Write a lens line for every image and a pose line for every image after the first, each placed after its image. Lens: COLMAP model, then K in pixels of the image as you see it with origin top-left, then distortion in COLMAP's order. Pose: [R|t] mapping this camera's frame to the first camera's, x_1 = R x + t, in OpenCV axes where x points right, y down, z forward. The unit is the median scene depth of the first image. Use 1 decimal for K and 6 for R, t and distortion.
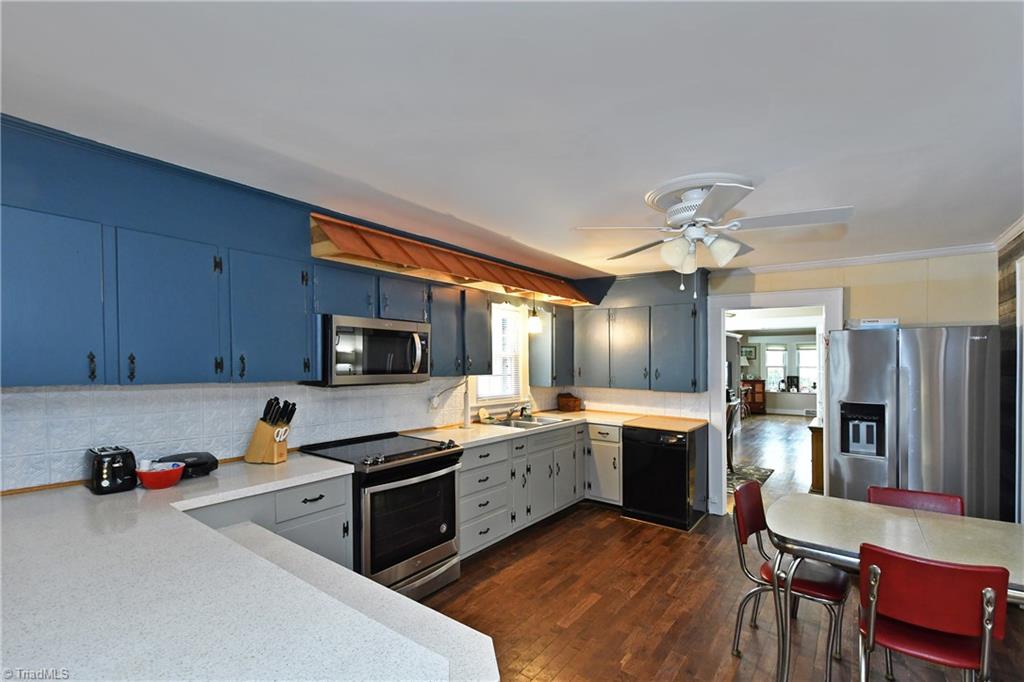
lens RADIAL K [[454.4, 0, 512.0], [0, 454.4, 341.0], [0, 0, 1]] dist [-0.000642, -0.000248]
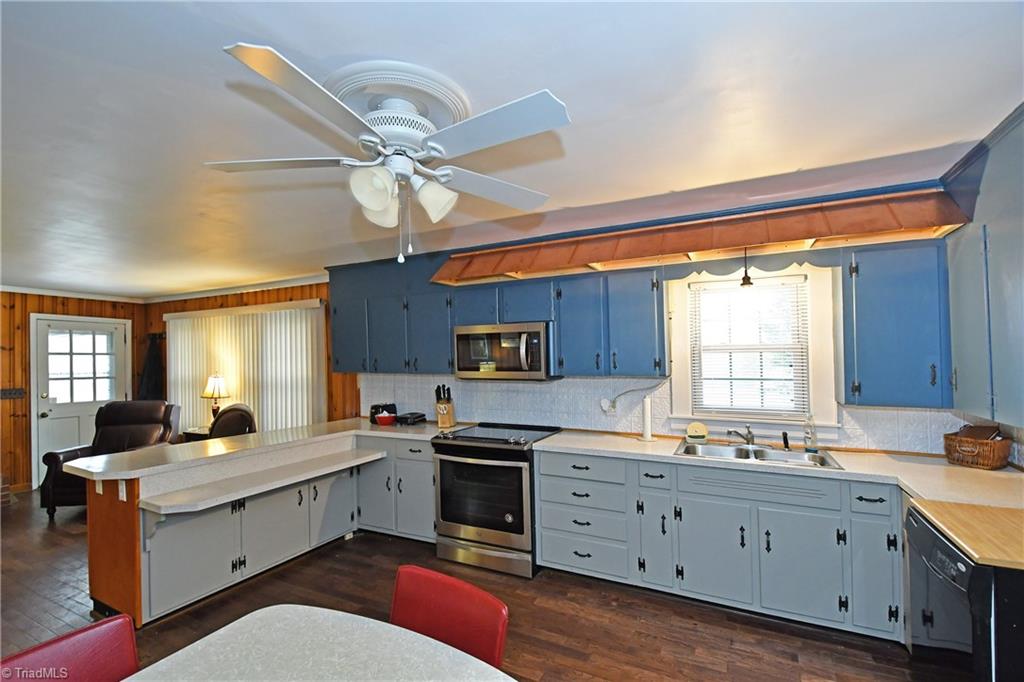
lens RADIAL K [[460.0, 0, 508.9], [0, 460.0, 357.0], [0, 0, 1]] dist [0.000111, -0.018012]
pose [[0.163744, -0.018655, -0.986326, 0.901275], [0.049406, 0.998722, -0.010687, 0.051650], [0.985265, -0.046980, 0.164457, 0.842317]]
